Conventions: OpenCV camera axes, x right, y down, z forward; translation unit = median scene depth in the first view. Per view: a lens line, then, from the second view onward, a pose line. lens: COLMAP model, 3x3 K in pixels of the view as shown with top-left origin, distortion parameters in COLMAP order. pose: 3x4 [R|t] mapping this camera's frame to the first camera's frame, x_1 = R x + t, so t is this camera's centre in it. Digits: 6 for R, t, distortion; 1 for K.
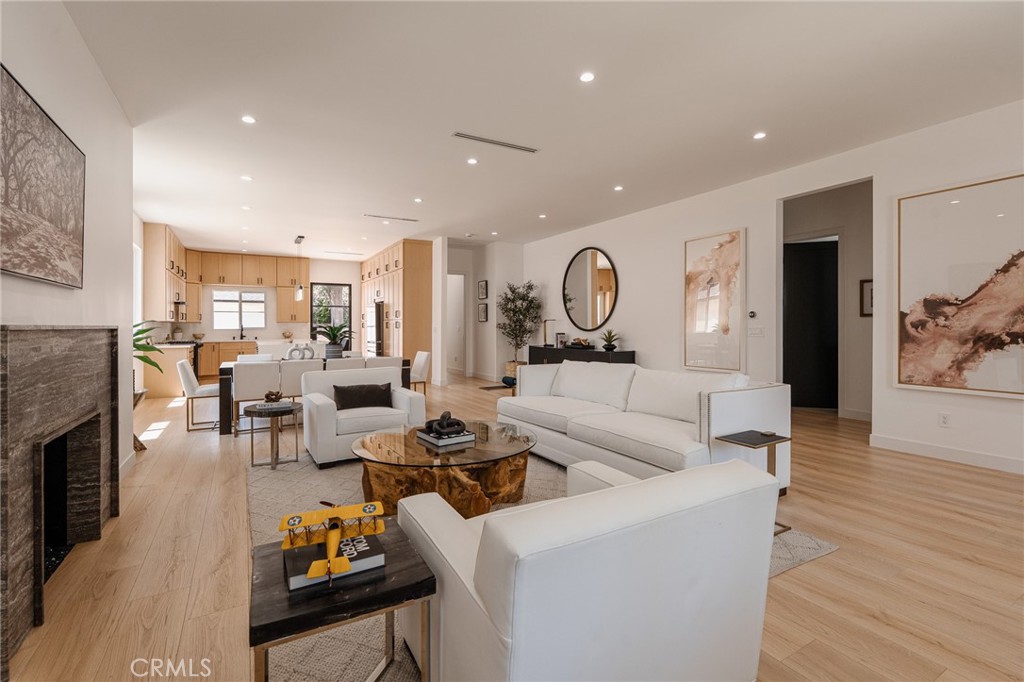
lens RADIAL K [[476.3, 0, 510.5], [0, 476.3, 331.7], [0, 0, 1]] dist [-0.002576, 0.000411]
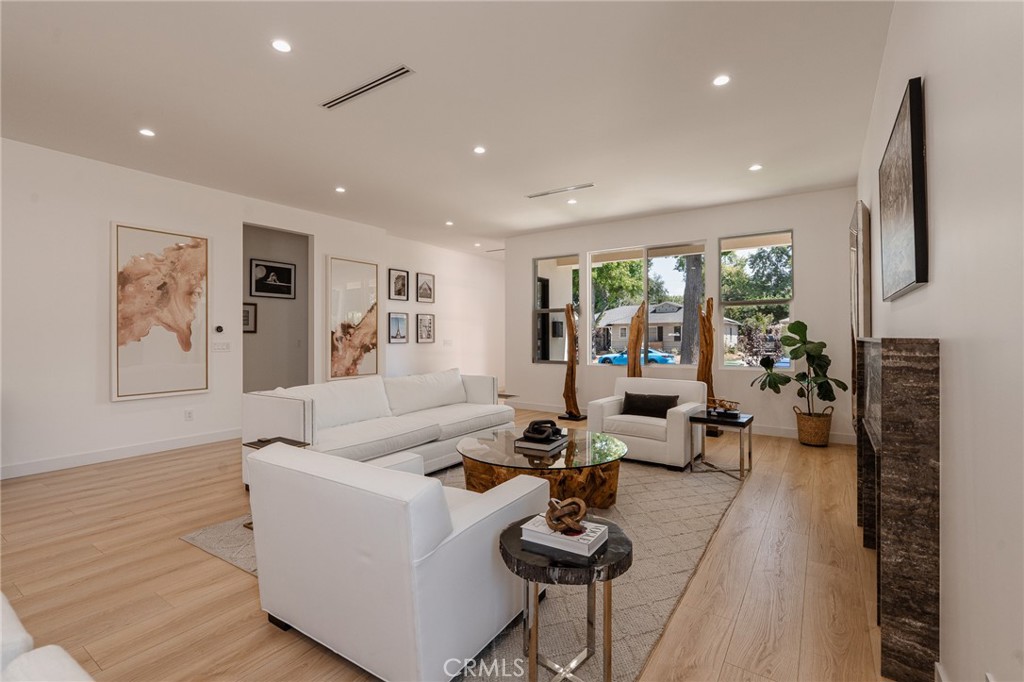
lens RADIAL K [[476.3, 0, 509.3], [0, 476.3, 337.8], [0, 0, 1]] dist [-0.002576, 0.000411]
pose [[-0.451647, 0.004121, 0.892187, -0.832321], [0.016697, 0.999853, 0.003834, -0.016390], [-0.892040, 0.016629, -0.451650, 1.209402]]
